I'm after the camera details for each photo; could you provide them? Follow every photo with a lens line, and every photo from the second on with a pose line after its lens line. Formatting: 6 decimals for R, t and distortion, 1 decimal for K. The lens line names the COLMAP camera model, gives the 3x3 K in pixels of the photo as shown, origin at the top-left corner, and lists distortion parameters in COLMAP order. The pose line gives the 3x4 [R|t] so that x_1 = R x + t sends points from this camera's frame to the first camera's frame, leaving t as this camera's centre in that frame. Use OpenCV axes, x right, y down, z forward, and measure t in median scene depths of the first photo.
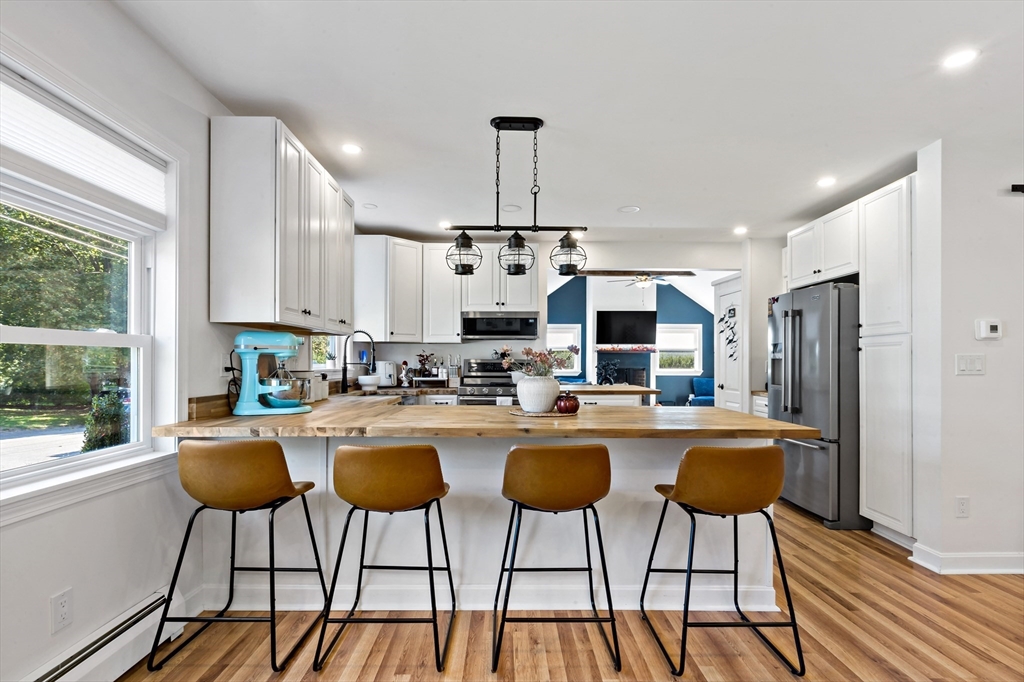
lens RADIAL K [[496.3, 0, 513.3], [0, 496.3, 349.0], [0, 0, 1]] dist [0.001163, 0.001883]
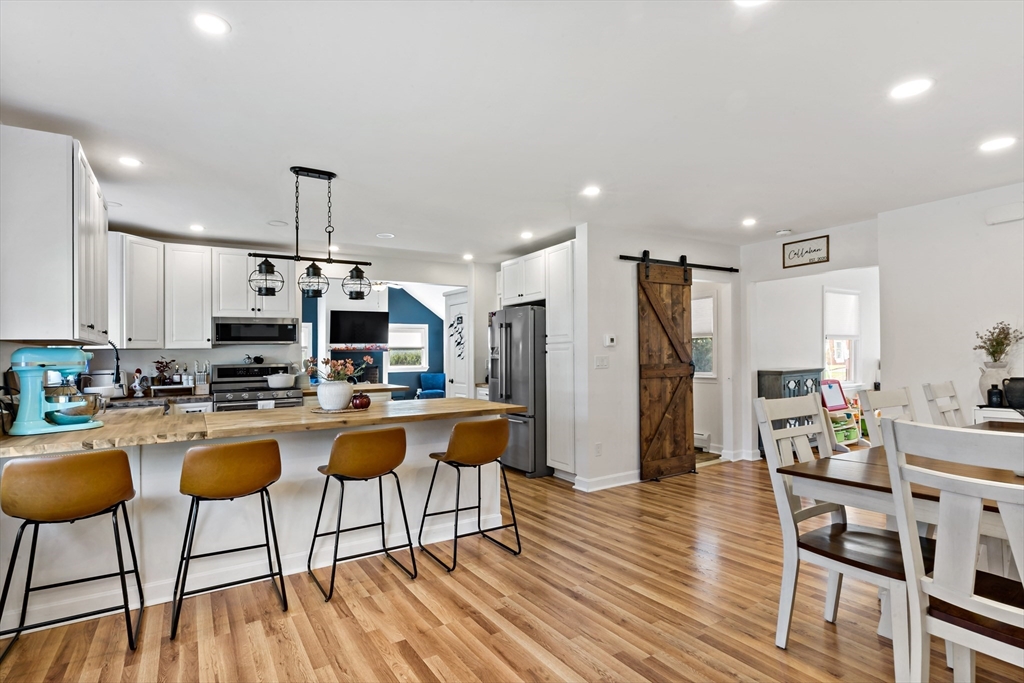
lens RADIAL K [[530.9, 0, 511.6], [0, 530.9, 341.0], [0, 0, 1]] dist [0.020474, -0.000290]
pose [[0.854866, -0.004373, 0.518830, -0.226711], [0.005465, 0.999985, -0.000575, -0.035848], [-0.518820, 0.003327, 0.854877, -0.320169]]
